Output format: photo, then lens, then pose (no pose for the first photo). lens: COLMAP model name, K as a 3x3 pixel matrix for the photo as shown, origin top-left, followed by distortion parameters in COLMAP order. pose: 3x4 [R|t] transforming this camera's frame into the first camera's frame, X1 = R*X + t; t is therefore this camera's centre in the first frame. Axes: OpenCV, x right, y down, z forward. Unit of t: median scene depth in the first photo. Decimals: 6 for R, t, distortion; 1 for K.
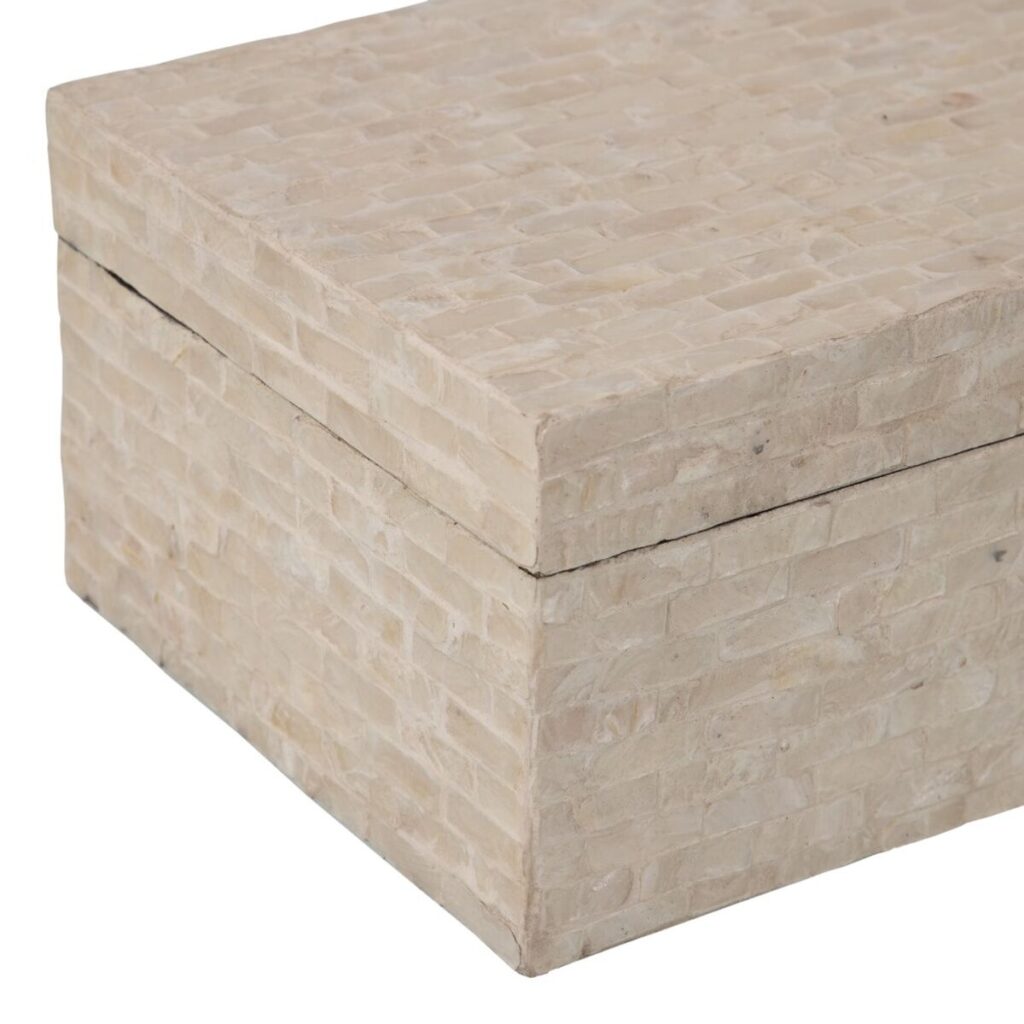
lens RADIAL K [[3962.4, 0, 512.0], [0, 3962.4, 512.0], [0, 0, 1]] dist [0.578028, -0.500051]
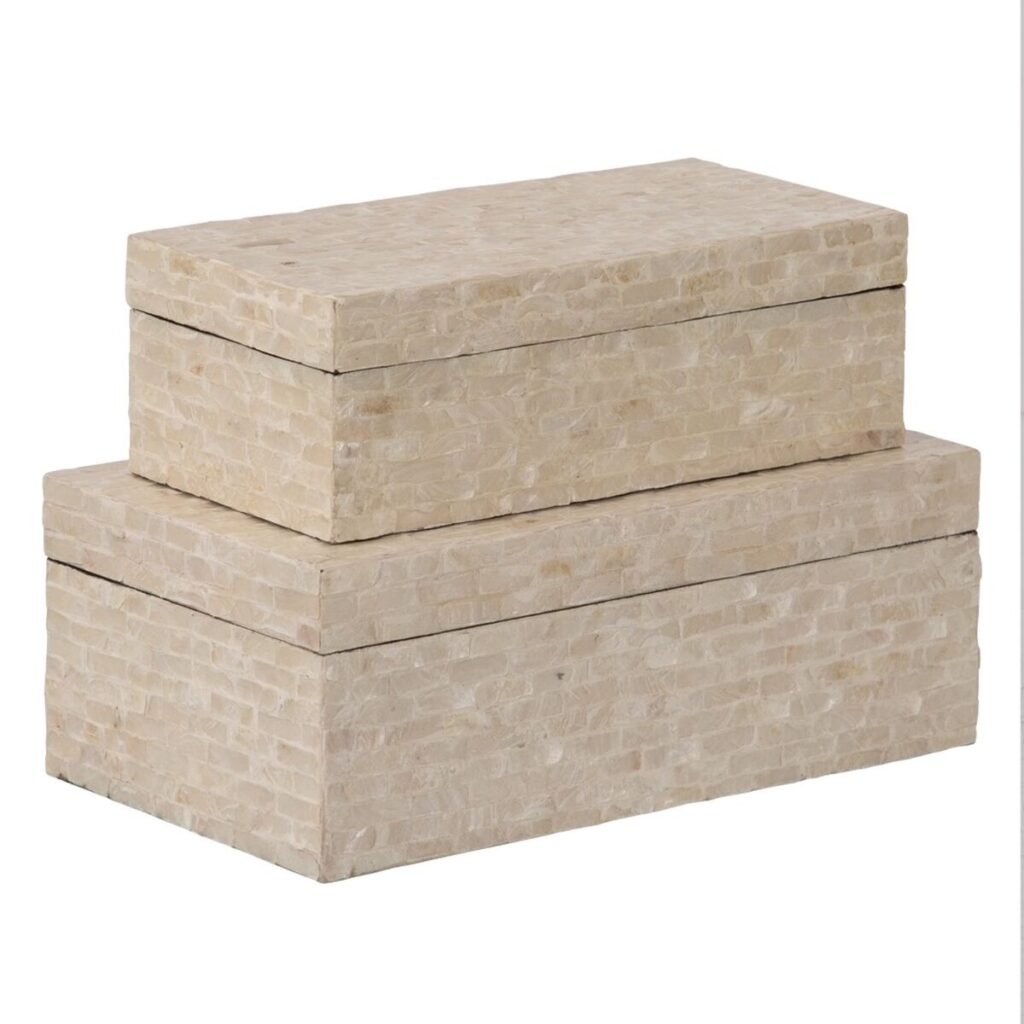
lens RADIAL K [[7065.9, 0, 512.0], [0, 7065.9, 512.0], [0, 0, 1]] dist [-1.158025, -12.864653]
pose [[0.997910, -0.029471, 0.057514, -0.094508], [0.042134, 0.971509, -0.233227, 0.729409], [-0.049002, 0.235163, 0.970720, -2.324073]]
